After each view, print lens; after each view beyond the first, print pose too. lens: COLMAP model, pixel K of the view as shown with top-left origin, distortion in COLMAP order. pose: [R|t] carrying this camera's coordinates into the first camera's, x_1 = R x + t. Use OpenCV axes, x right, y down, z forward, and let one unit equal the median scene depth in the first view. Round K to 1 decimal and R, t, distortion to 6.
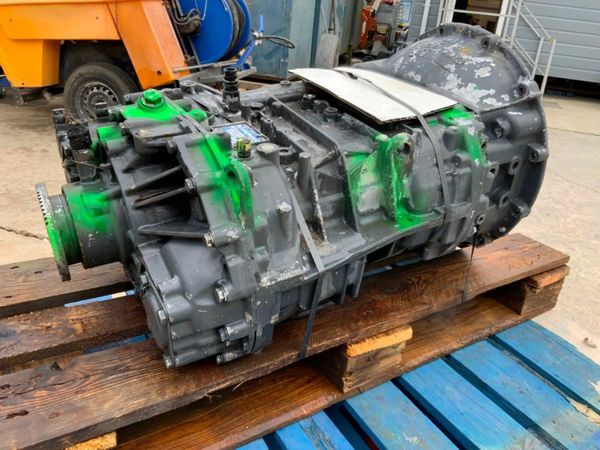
lens RADIAL K [[495.9, 0, 300.0], [0, 495.9, 225.0], [0, 0, 1]] dist [0.117715, -0.249996]
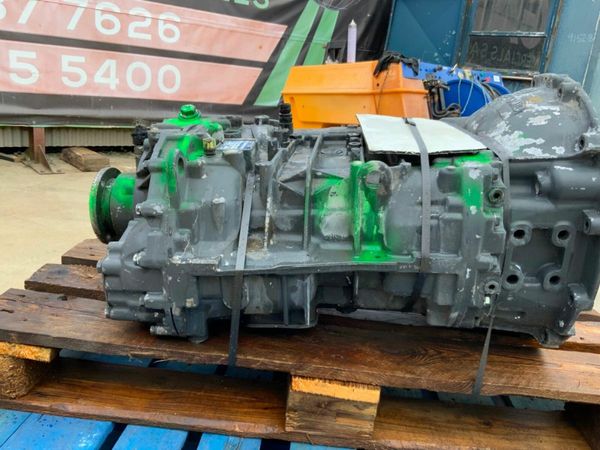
lens RADIAL K [[495.9, 0, 300.0], [0, 495.9, 225.0], [0, 0, 1]] dist [0.117715, -0.249996]
pose [[0.823015, 0.164177, -0.543775, 0.578924], [-0.267139, 0.956715, -0.115469, 0.075226], [0.501281, 0.240297, 0.831249, 0.158766]]
